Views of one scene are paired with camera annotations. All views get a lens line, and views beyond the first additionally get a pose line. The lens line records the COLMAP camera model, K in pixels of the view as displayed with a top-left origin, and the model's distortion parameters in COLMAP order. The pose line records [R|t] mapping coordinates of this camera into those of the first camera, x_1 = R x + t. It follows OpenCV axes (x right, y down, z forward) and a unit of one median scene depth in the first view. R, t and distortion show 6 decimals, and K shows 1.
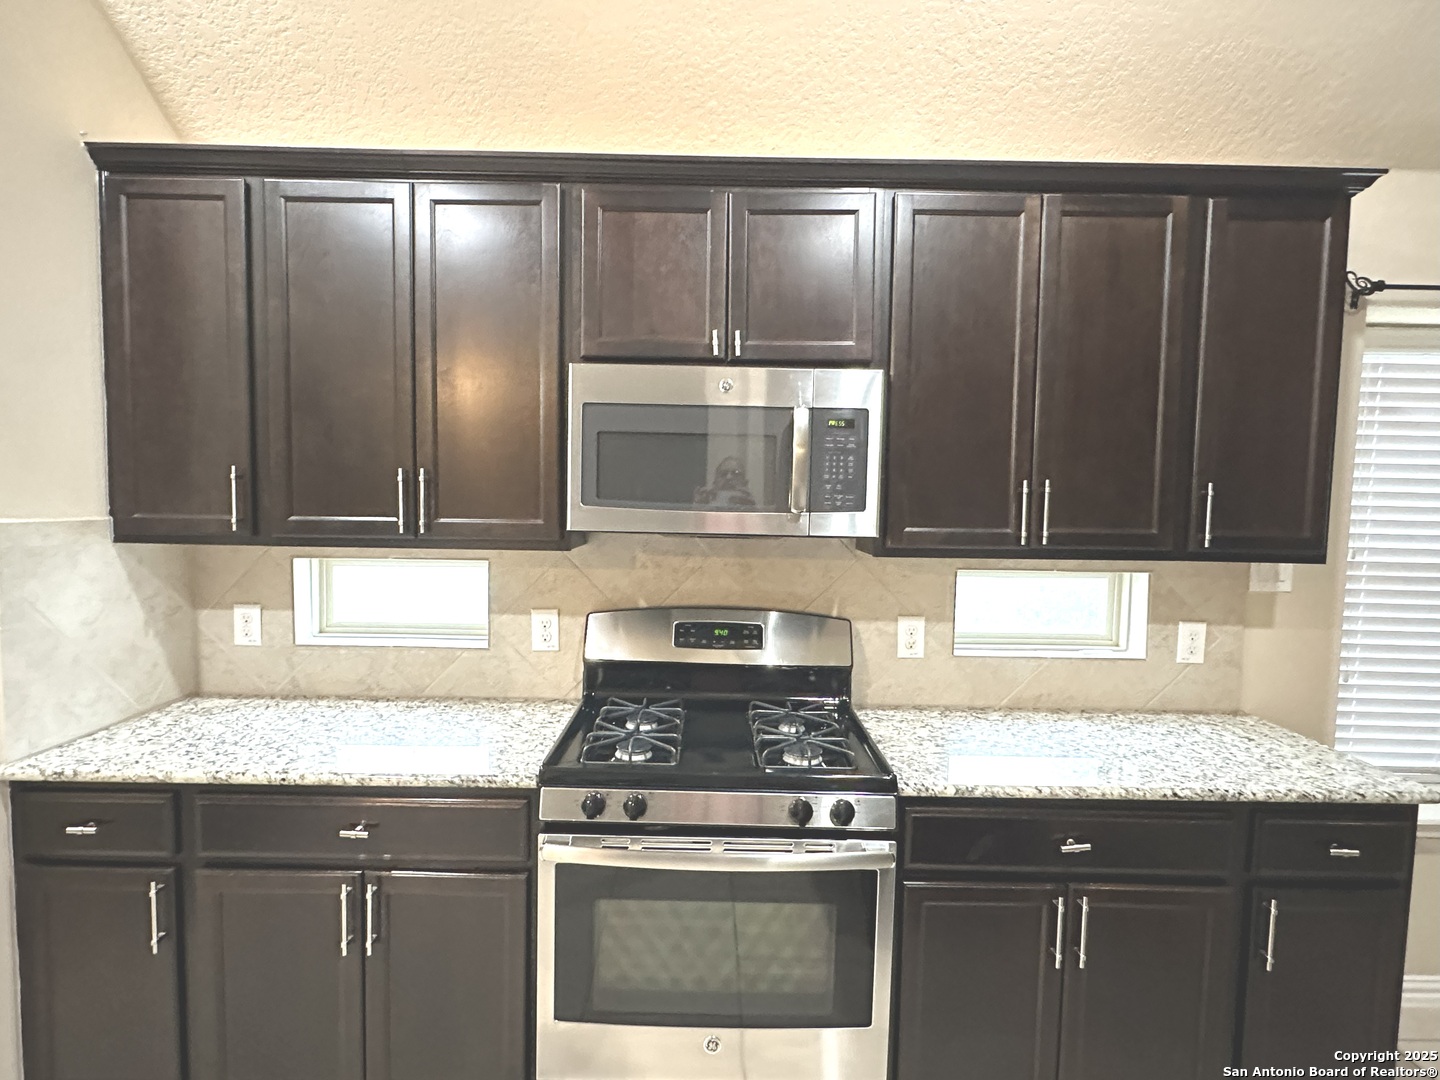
lens RADIAL K [[779.3, 0, 719.1], [0, 779.3, 550.3], [0, 0, 1]] dist [-0.001605, 0.000063]
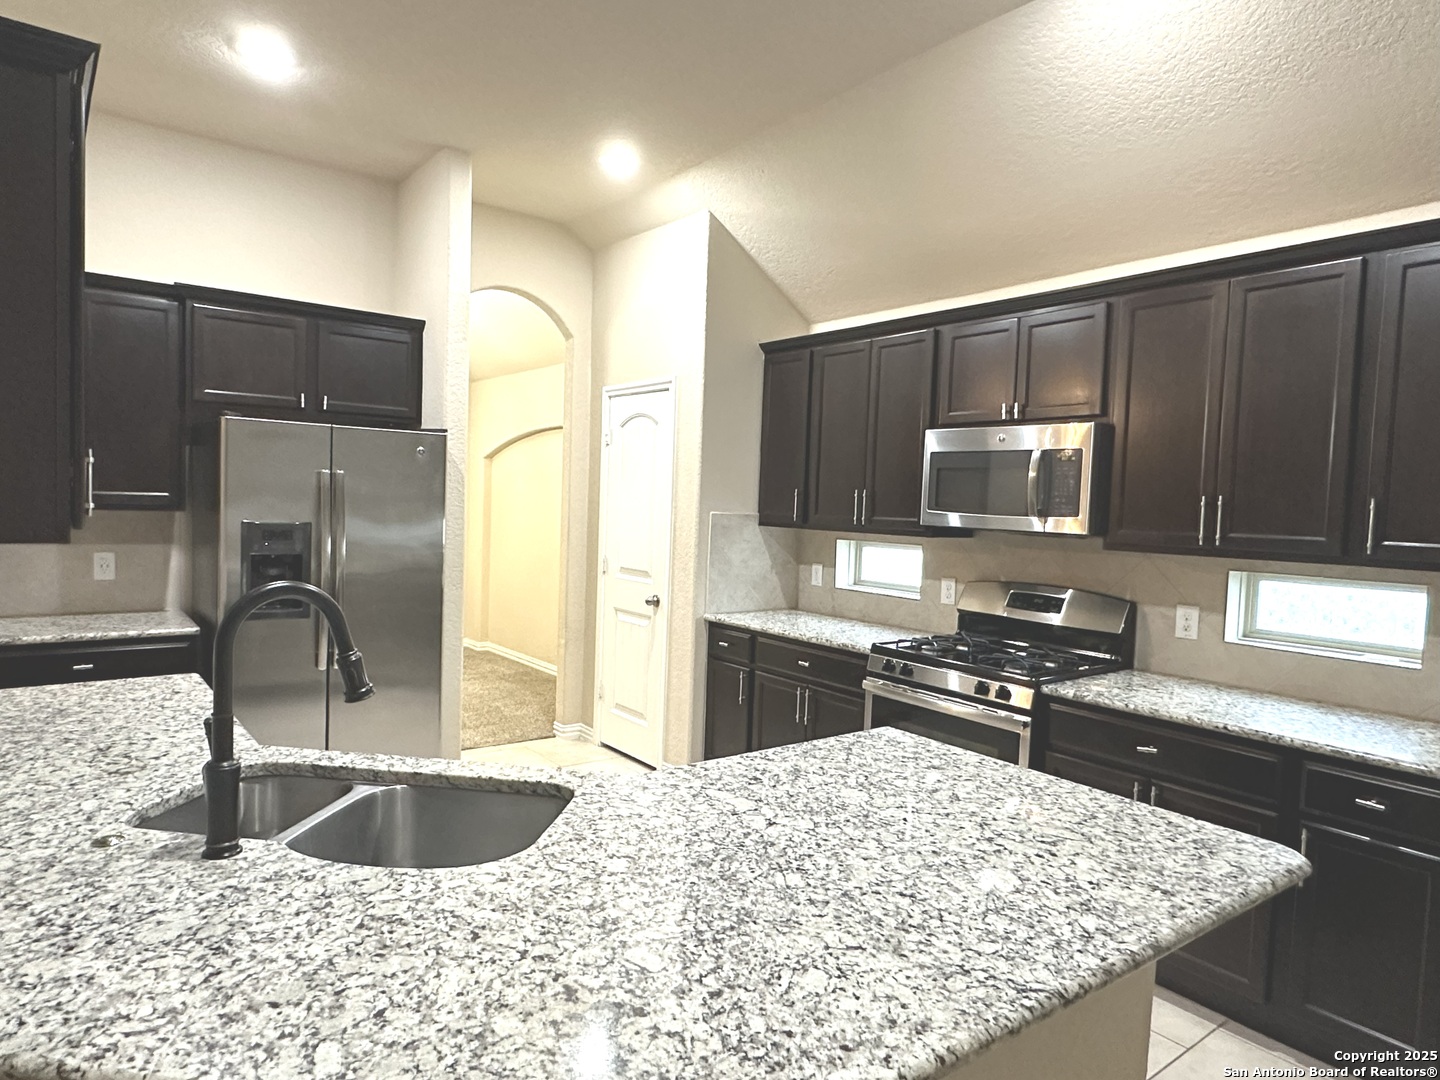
lens RADIAL K [[878.4, 0, 708.7], [0, 878.4, 545.5], [0, 0, 1]] dist [-0.003861, 0.001479]
pose [[0.600461, 0.044802, -0.798398, 1.042495], [-0.078725, 0.996891, -0.003267, 0.062379], [0.795770, 0.064816, 0.602121, -0.541045]]
